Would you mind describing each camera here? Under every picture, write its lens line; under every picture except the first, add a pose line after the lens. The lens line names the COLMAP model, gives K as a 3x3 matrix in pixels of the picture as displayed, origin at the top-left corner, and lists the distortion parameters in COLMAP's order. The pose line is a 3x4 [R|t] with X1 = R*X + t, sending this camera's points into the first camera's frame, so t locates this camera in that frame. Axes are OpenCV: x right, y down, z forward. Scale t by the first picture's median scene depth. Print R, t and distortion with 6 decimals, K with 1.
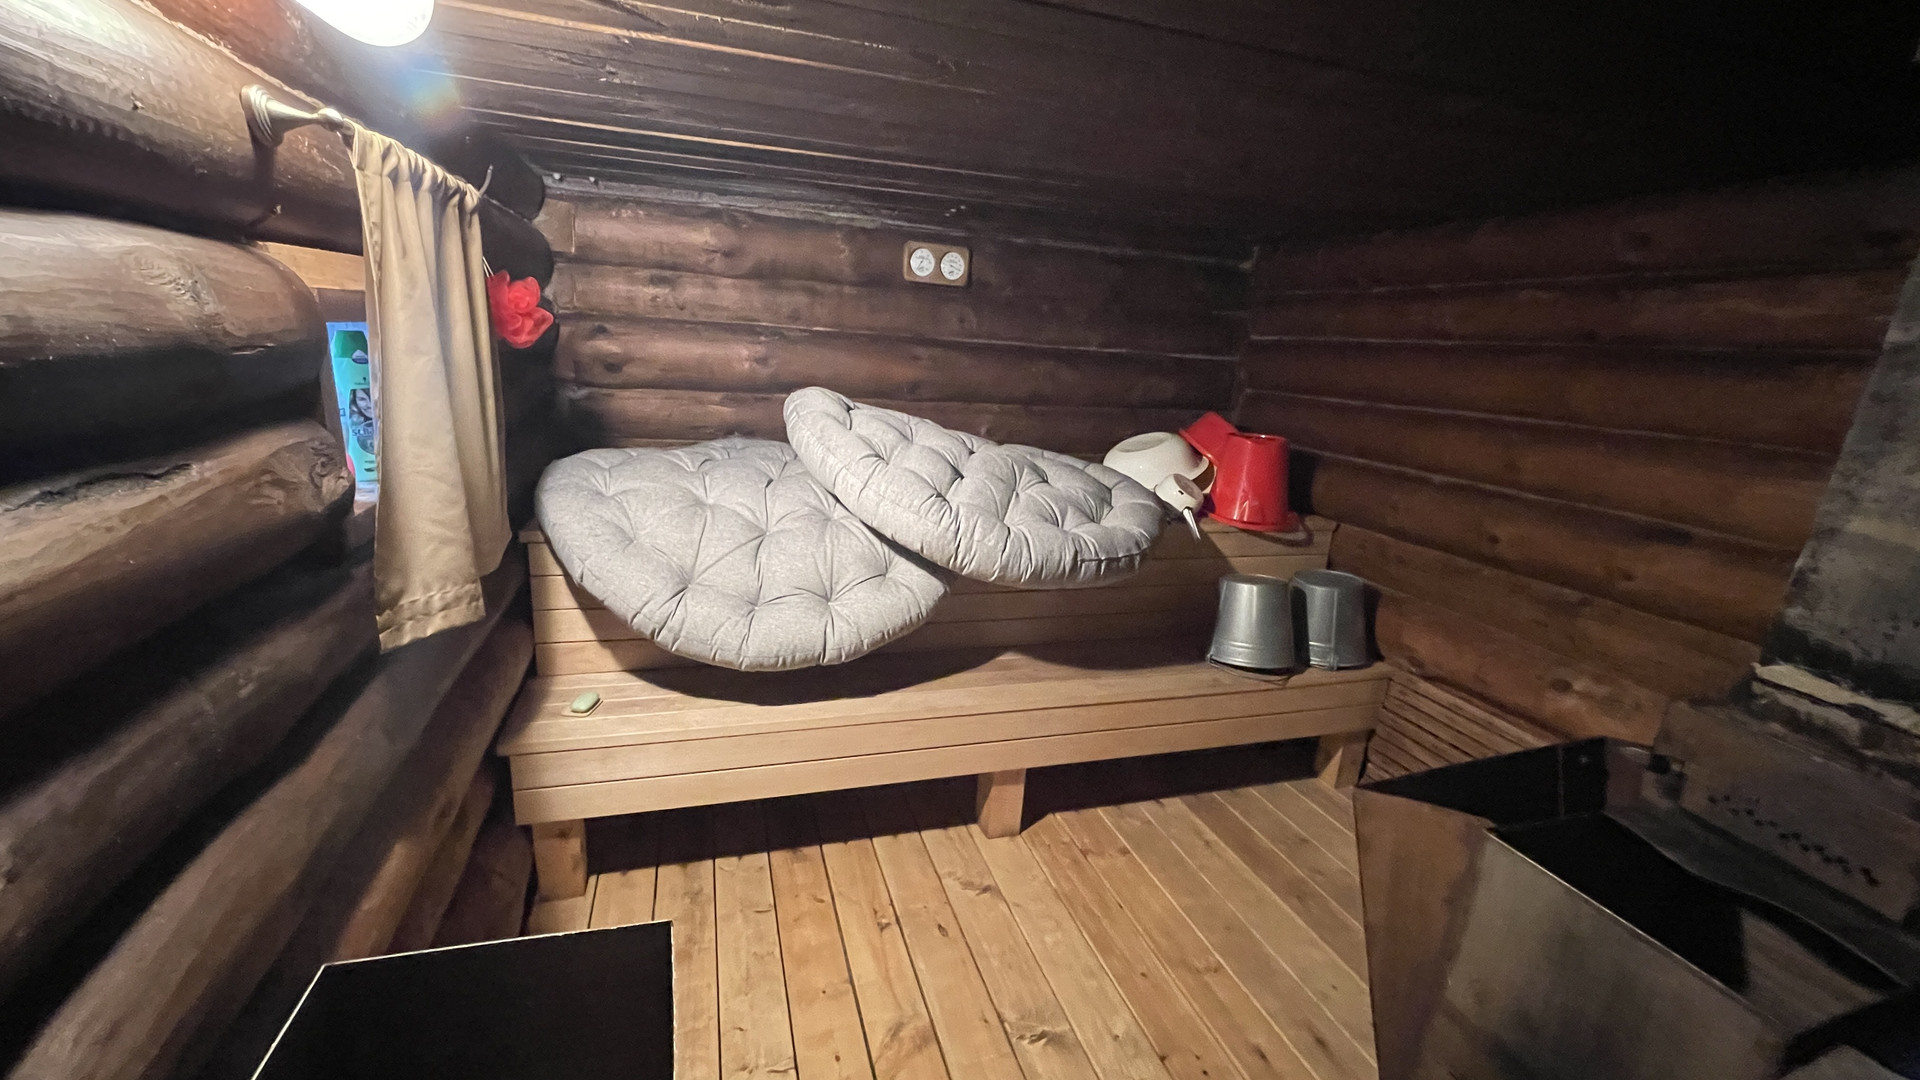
lens RADIAL K [[762.1, 0, 955.7], [0, 762.1, 545.3], [0, 0, 1]] dist [0.001601, 0.000125]
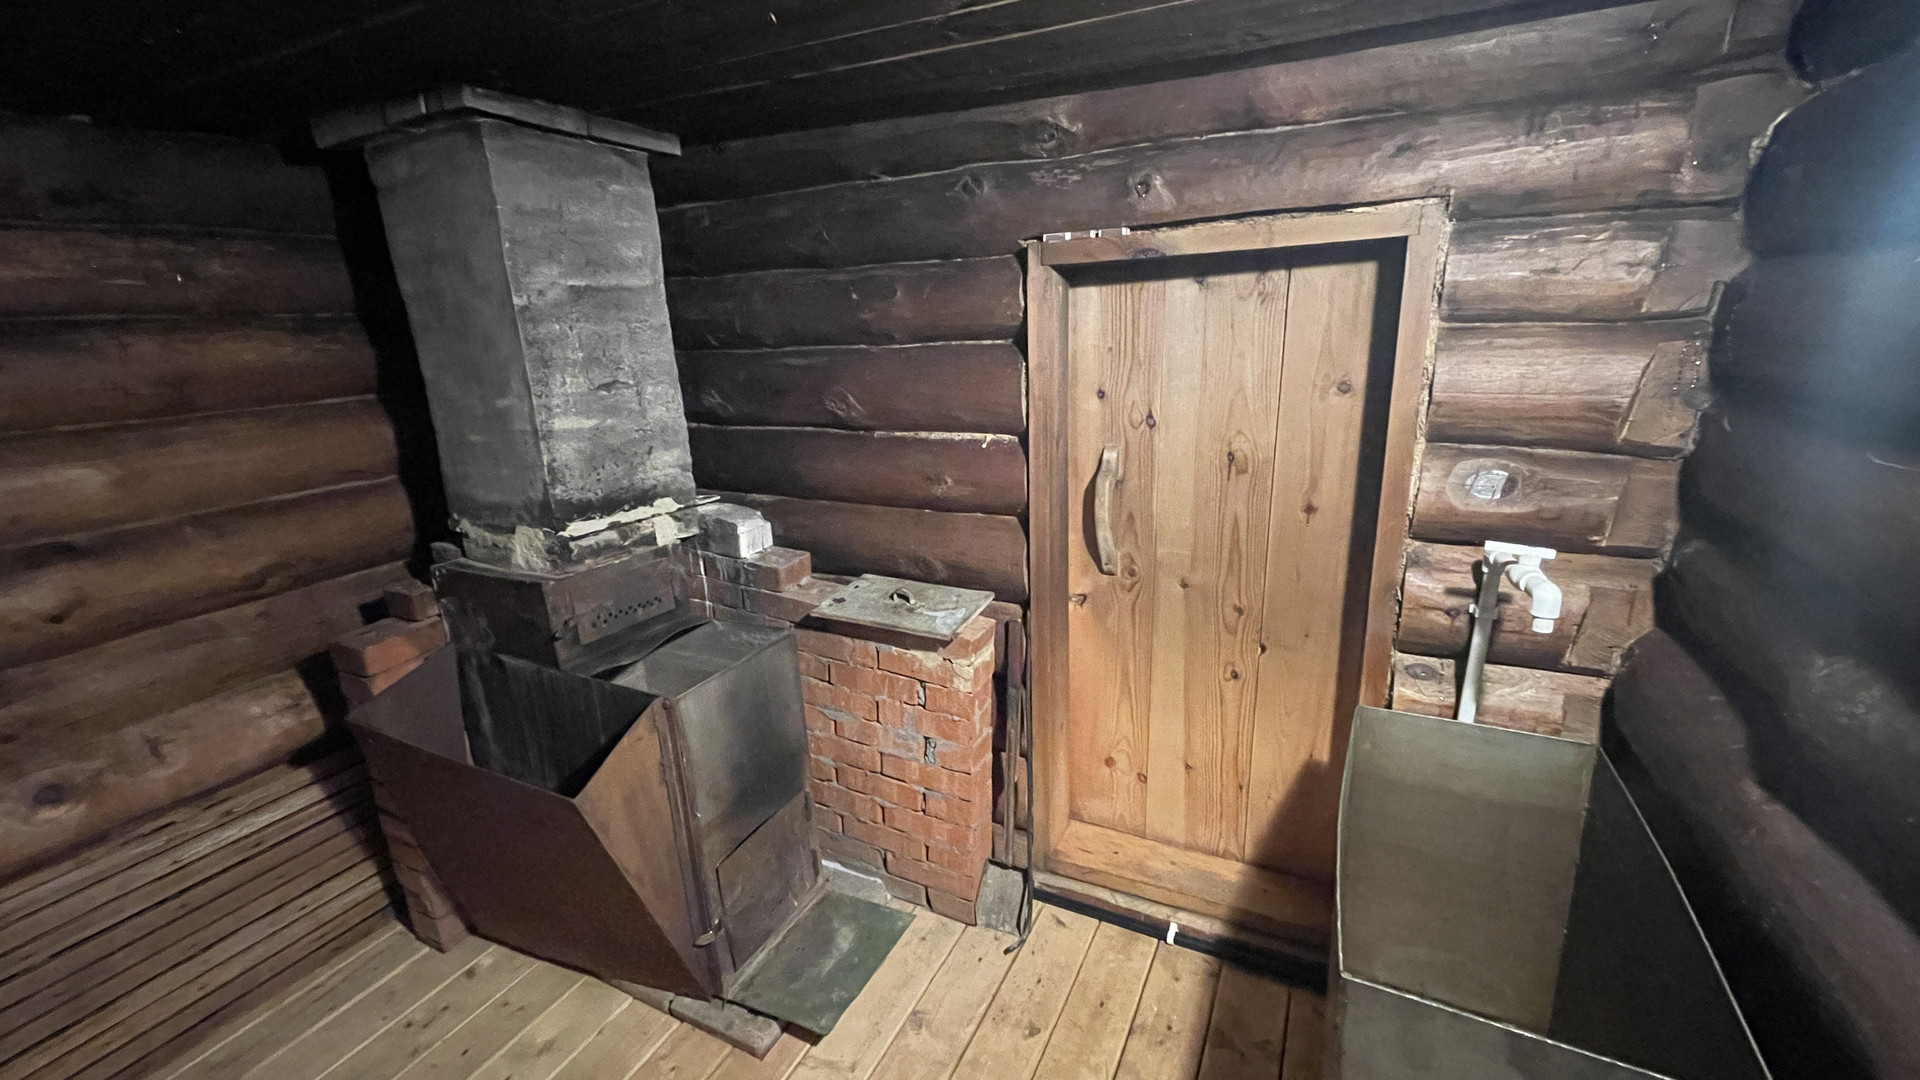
lens RADIAL K [[762.1, 0, 964.7], [0, 762.1, 540.8], [0, 0, 1]] dist [0.001601, 0.000125]
pose [[-0.723028, -0.226357, 0.652682, -0.466583], [0.171870, 0.856145, 0.487315, -0.424816], [-0.669097, 0.464519, -0.580113, 1.418828]]
